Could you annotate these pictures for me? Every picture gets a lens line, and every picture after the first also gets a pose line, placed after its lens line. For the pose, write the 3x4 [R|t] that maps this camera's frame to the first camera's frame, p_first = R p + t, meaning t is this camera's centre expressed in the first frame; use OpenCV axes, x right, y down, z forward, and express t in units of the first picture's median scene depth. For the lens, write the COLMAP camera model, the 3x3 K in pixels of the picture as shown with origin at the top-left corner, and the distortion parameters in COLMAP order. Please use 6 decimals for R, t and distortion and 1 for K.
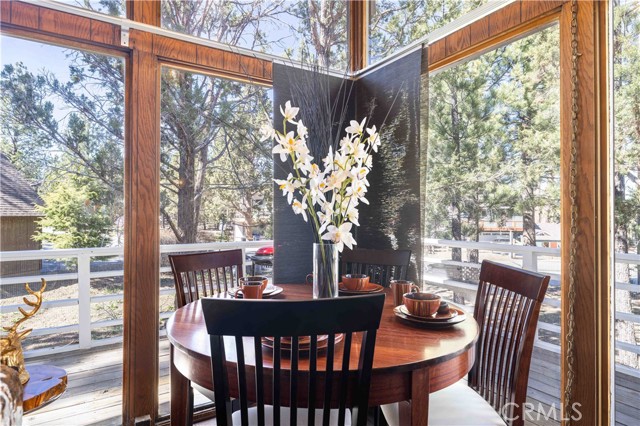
lens RADIAL K [[366.3, 0, 320.0], [0, 366.3, 213.0], [0, 0, 1]] dist [0.001398, 0.000283]
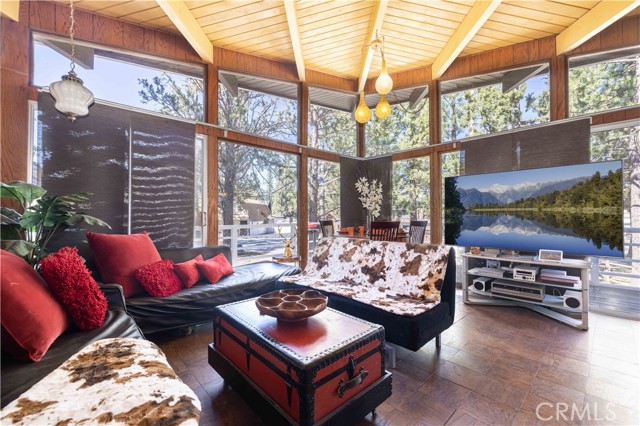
lens RADIAL K [[270.5, 0, 318.1], [0, 270.5, 208.7], [0, 0, 1]] dist [0.000015, 0.000090]
pose [[0.983680, 0.001445, 0.179922, -0.643922], [0.001620, 0.999856, -0.016887, 0.039673], [-0.179920, 0.016903, 0.983536, -1.004027]]
